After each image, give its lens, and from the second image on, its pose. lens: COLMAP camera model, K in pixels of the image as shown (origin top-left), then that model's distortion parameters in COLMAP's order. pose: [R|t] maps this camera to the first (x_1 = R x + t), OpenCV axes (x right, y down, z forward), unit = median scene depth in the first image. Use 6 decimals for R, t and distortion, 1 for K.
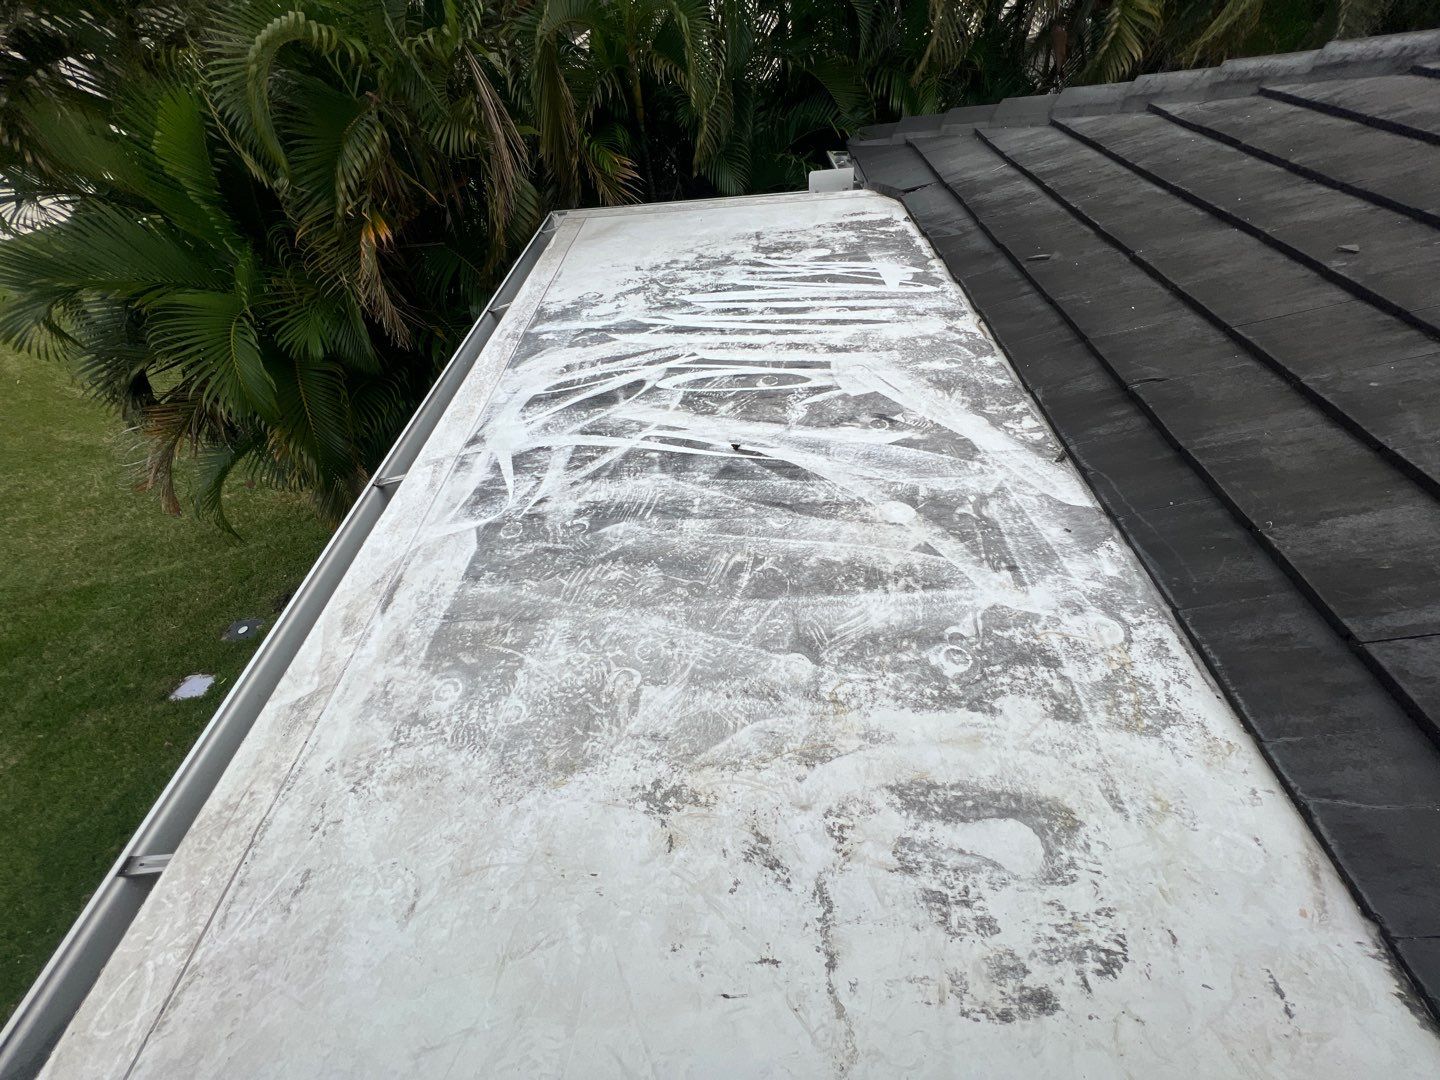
lens RADIAL K [[574.1, 0, 715.1], [0, 574.1, 539.4], [0, 0, 1]] dist [-0.002612, -0.000081]
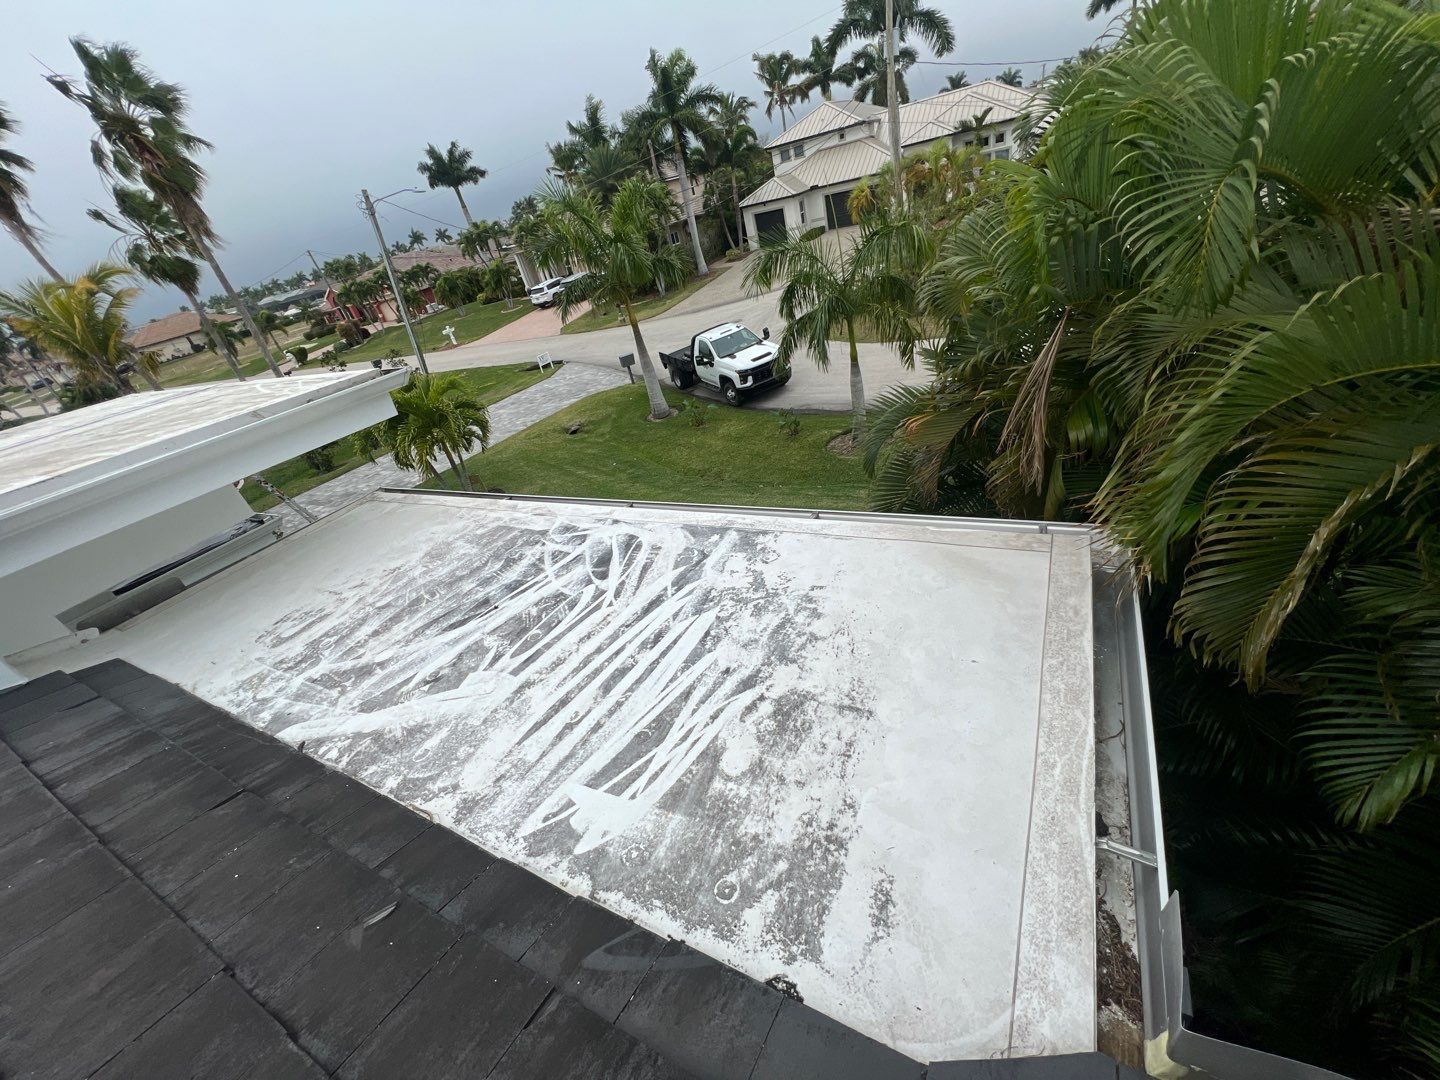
lens RADIAL K [[571.7, 0, 720.0], [0, 571.7, 540.0], [0, 0, 1]] dist [-0.000939, -0.000296]
pose [[-0.417902, 0.589567, -0.691208, 0.641868], [-0.468398, 0.512088, 0.719978, -1.422989], [0.778435, 0.624641, 0.062149, 1.060834]]
